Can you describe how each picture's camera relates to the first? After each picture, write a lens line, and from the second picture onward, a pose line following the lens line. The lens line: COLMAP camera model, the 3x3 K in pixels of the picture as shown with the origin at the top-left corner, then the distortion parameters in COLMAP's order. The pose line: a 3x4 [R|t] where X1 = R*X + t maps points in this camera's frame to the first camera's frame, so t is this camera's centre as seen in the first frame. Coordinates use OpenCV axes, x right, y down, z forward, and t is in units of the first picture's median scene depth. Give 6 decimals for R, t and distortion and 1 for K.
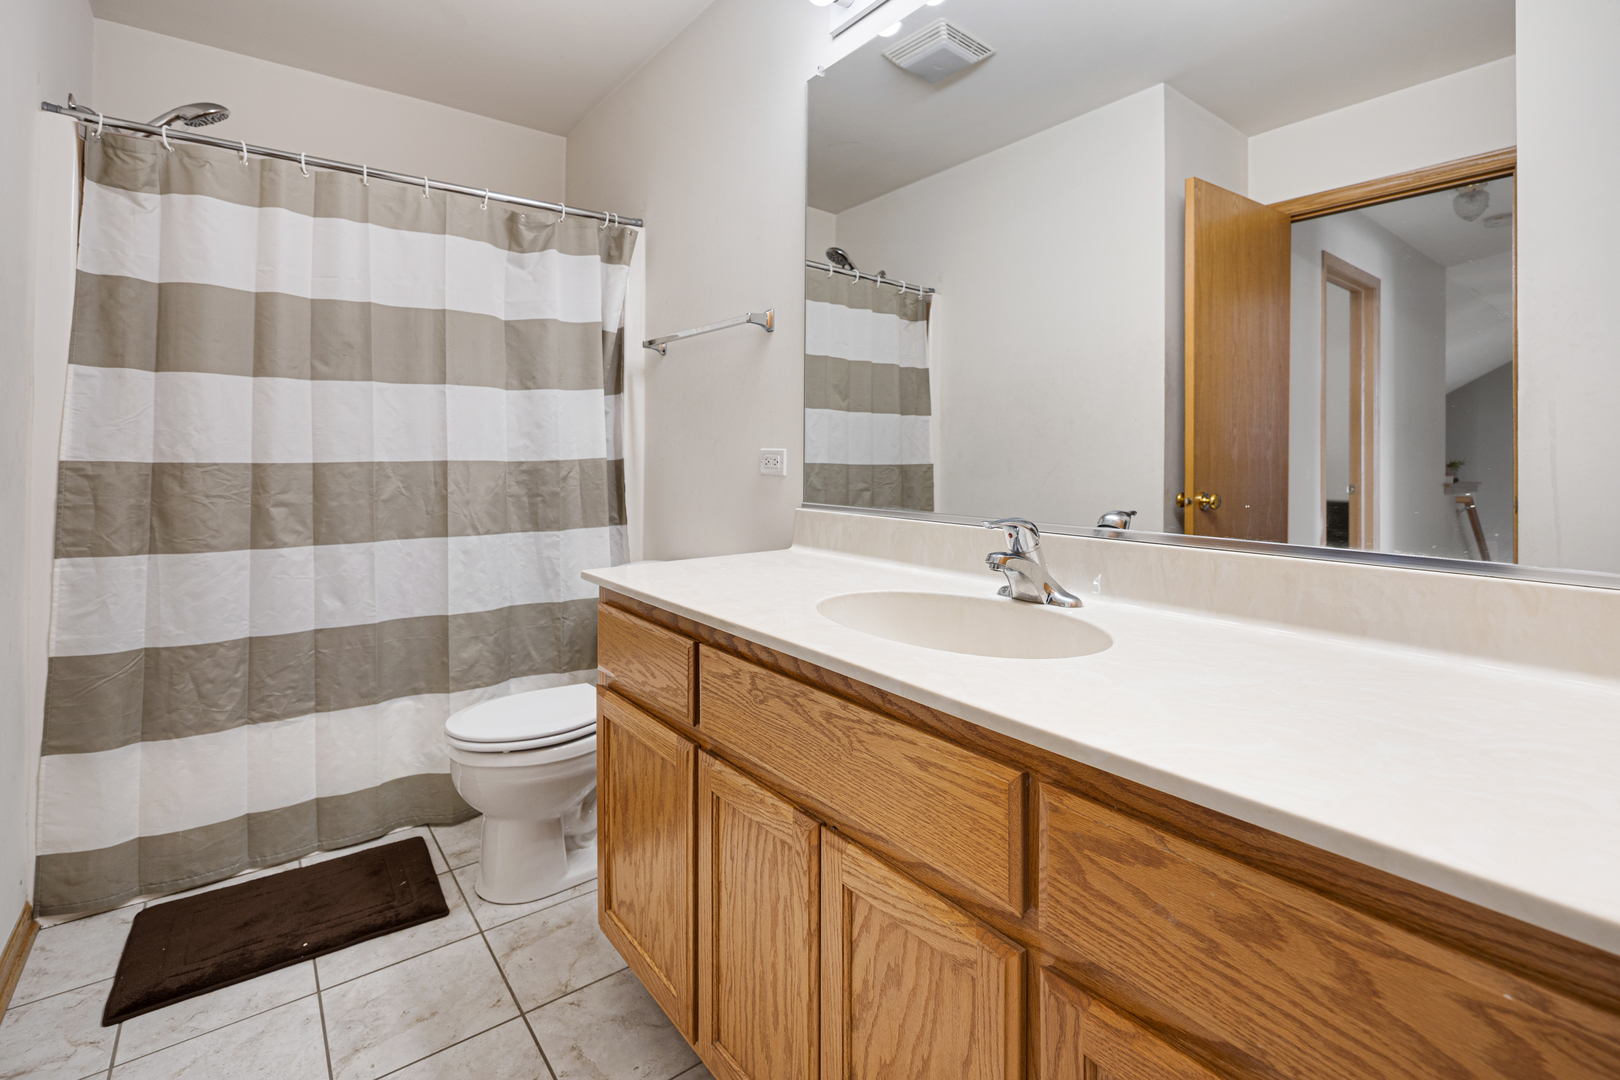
lens RADIAL K [[740.7, 0, 811.3], [0, 740.7, 454.4], [0, 0, 1]] dist [-0.002798, -0.000681]
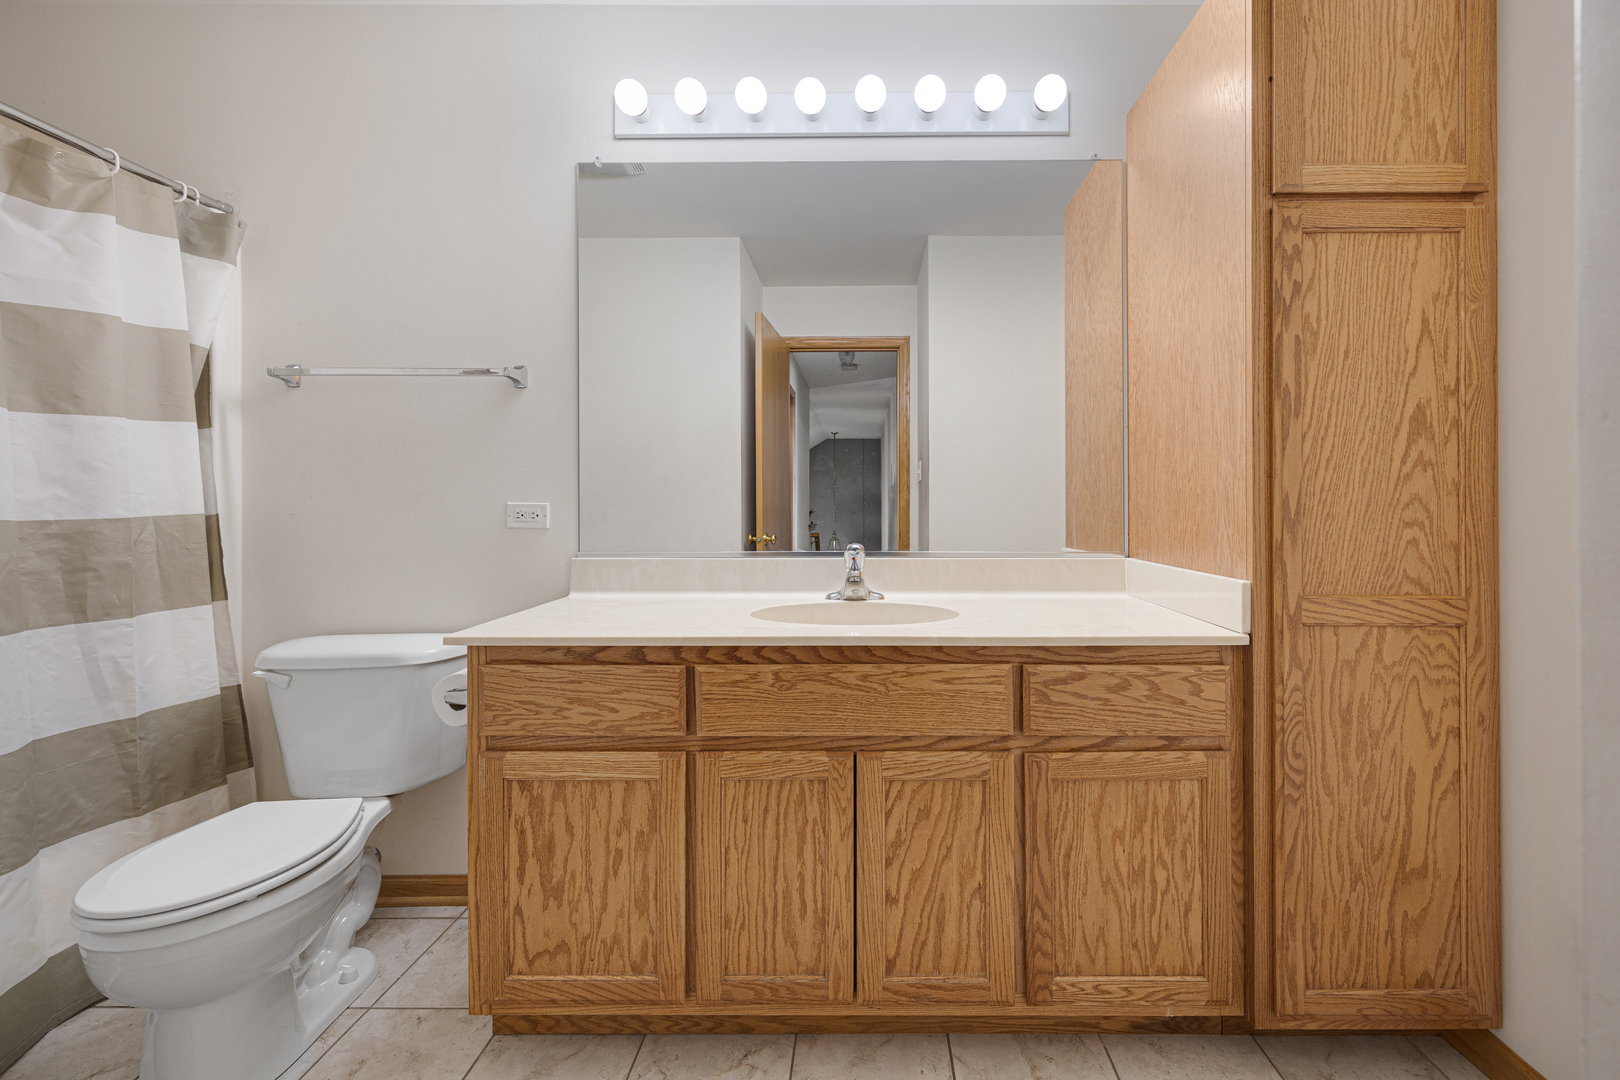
lens RADIAL K [[713.5, 0, 812.4], [0, 713.5, 502.7], [0, 0, 1]] dist [0.002166, 0.000481]
pose [[0.621909, -0.002578, 0.783085, -0.617557], [0.003171, 0.999995, 0.000774, -0.006600], [-0.783083, 0.002001, 0.621914, 0.080502]]
